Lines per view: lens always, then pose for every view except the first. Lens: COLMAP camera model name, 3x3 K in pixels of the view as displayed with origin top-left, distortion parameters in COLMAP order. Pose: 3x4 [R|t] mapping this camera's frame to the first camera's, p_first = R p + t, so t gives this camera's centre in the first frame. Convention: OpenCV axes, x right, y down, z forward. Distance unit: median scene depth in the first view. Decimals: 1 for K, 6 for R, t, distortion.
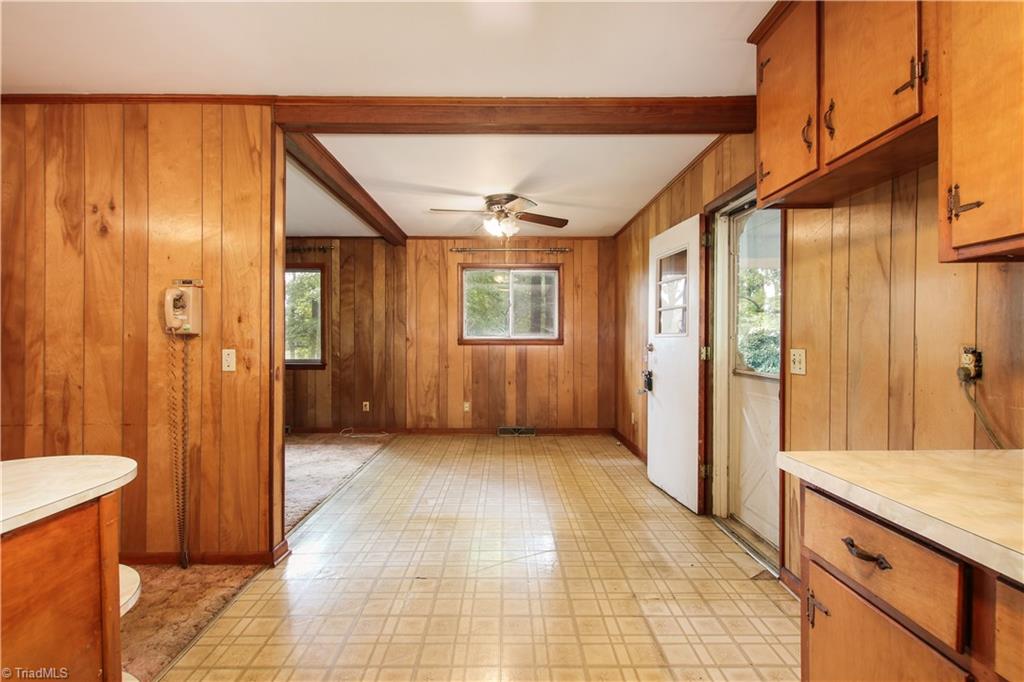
lens RADIAL K [[478.4, 0, 510.1], [0, 478.4, 341.6], [0, 0, 1]] dist [0.002205, 0.000330]
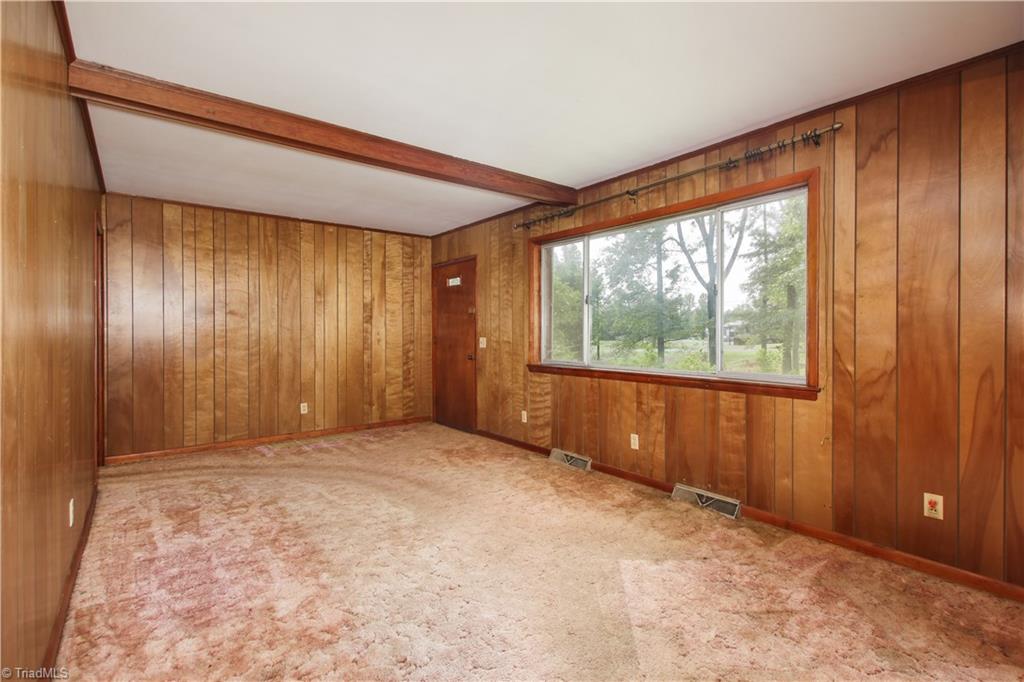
lens RADIAL K [[478.4, 0, 511.5], [0, 478.4, 336.3], [0, 0, 1]] dist [0.002205, 0.000330]
pose [[0.609688, 0.006692, -0.792613, -0.200645], [-0.004287, 0.999978, 0.005145, -0.003479], [0.792630, 0.000261, 0.609703, 0.488354]]
